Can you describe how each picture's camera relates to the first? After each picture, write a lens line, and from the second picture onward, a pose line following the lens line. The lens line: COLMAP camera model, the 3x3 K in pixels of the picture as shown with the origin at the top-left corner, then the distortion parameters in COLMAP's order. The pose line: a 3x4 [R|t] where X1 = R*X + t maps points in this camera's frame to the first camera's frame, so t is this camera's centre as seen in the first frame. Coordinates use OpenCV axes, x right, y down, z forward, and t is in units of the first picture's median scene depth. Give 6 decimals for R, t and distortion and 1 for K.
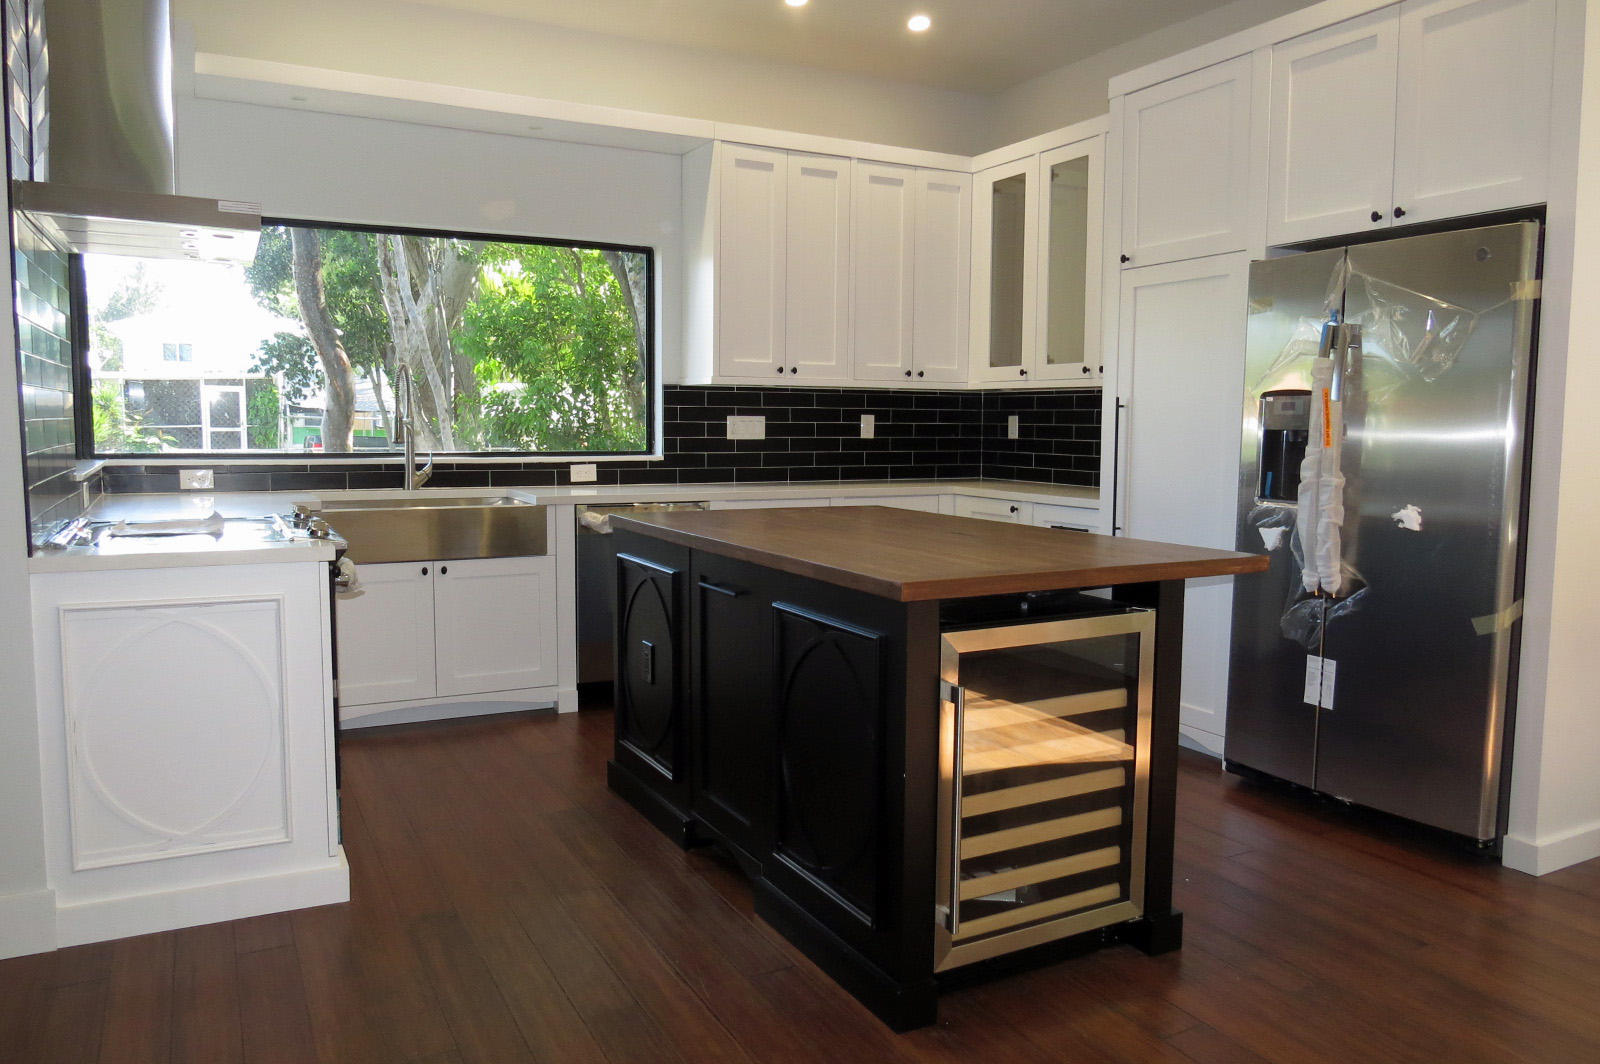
lens RADIAL K [[1139.2, 0, 800.0], [0, 1139.2, 532.0], [0, 0, 1]] dist [-0.018340, 0.003298]
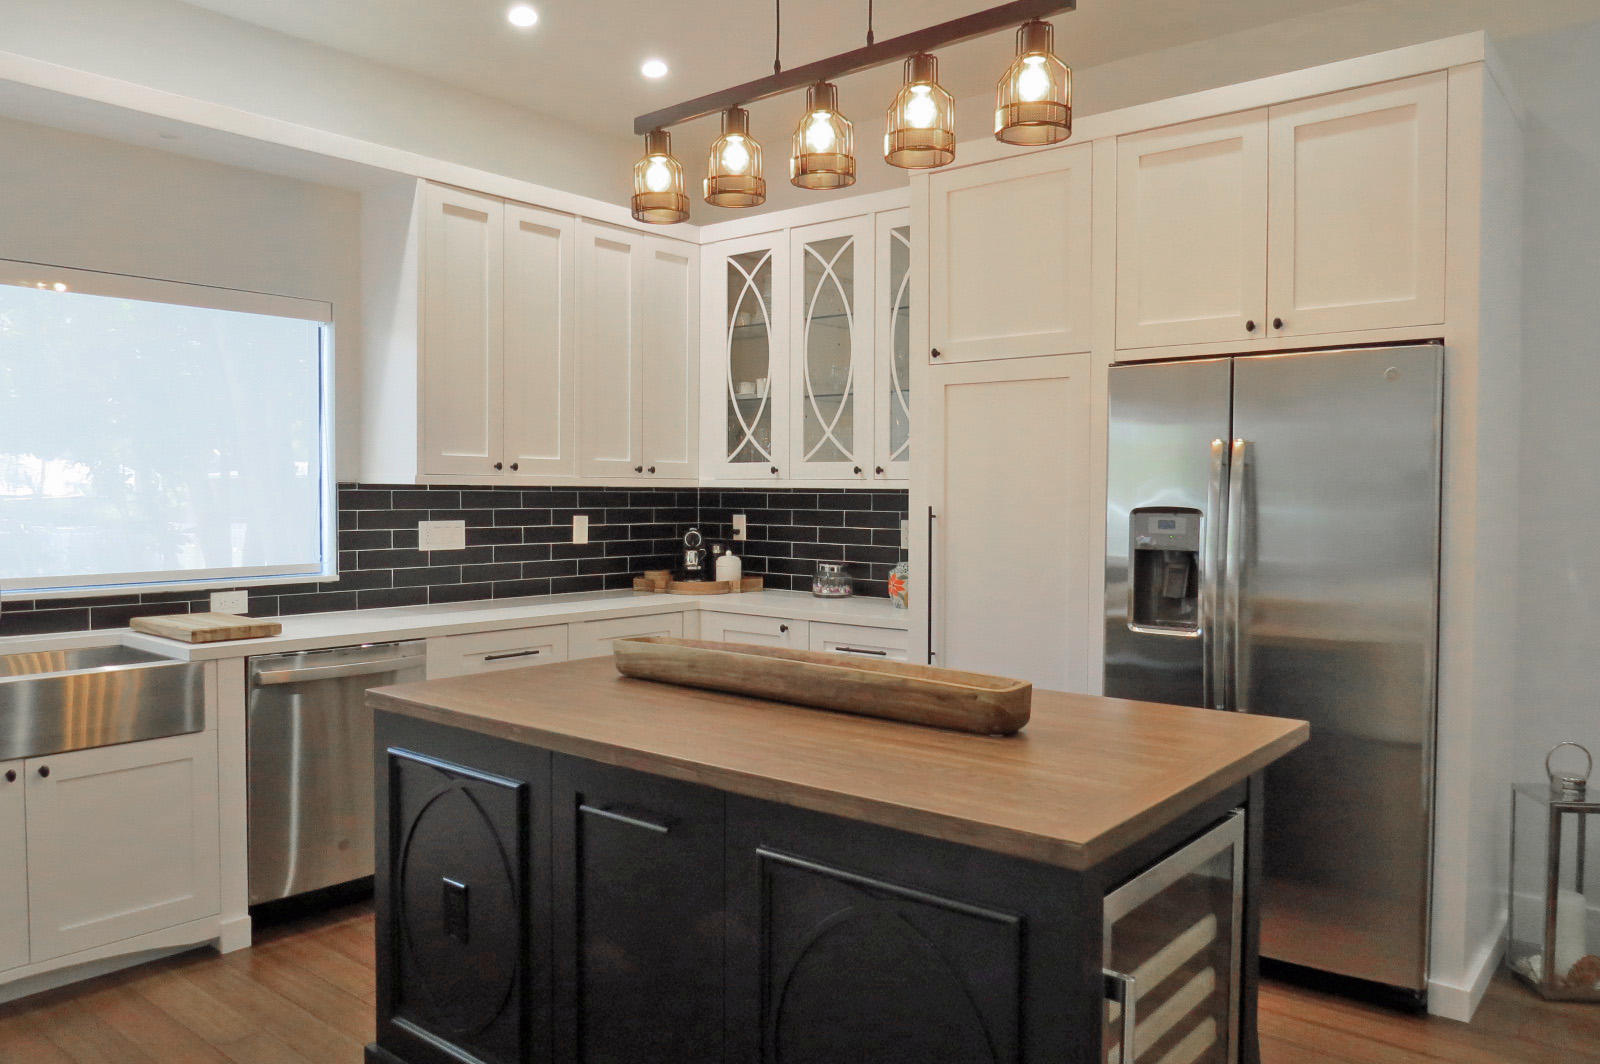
lens RADIAL K [[1145.3, 0, 800.0], [0, 1145.3, 532.0], [0, 0, 1]] dist [-0.015927, 0.006606]
pose [[0.924192, -0.014122, 0.381667, -0.126645], [0.037415, 0.997857, -0.053677, -0.043135], [-0.380091, 0.063887, 0.922740, 0.169980]]
